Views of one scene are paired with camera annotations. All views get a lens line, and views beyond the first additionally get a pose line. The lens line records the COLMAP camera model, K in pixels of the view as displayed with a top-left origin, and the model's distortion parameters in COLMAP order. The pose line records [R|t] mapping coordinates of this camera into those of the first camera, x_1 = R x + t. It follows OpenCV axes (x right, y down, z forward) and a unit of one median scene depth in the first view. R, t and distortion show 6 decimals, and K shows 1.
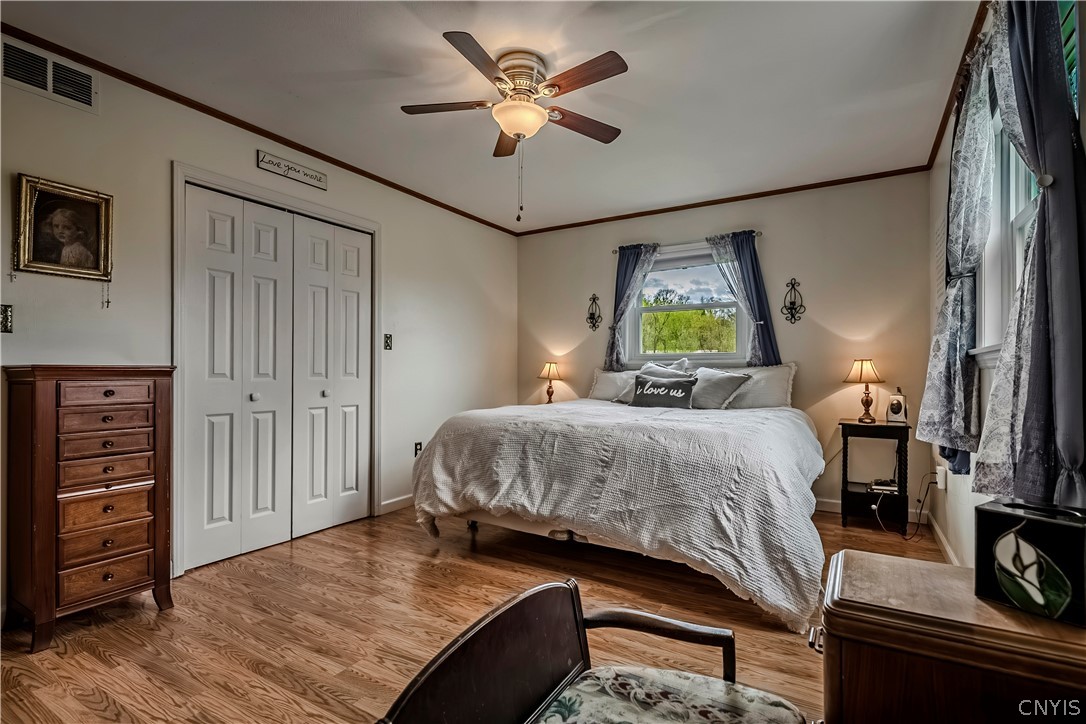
lens RADIAL K [[521.9, 0, 534.5], [0, 521.9, 368.0], [0, 0, 1]] dist [-0.000973, 0.000157]
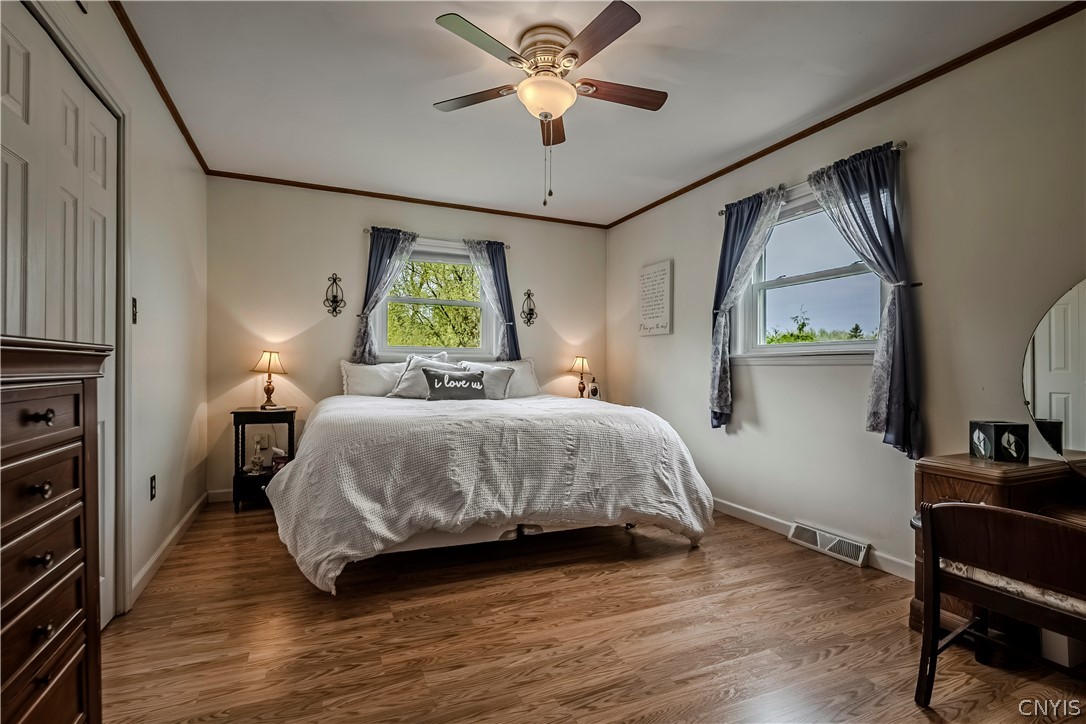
lens RADIAL K [[521.9, 0, 536.2], [0, 521.9, 366.7], [0, 0, 1]] dist [-0.000973, 0.000157]
pose [[0.566102, 0.004741, 0.824322, -0.723579], [-0.015042, 0.999876, 0.004580, 0.005060], [-0.824198, -0.014993, 0.566103, 0.420719]]
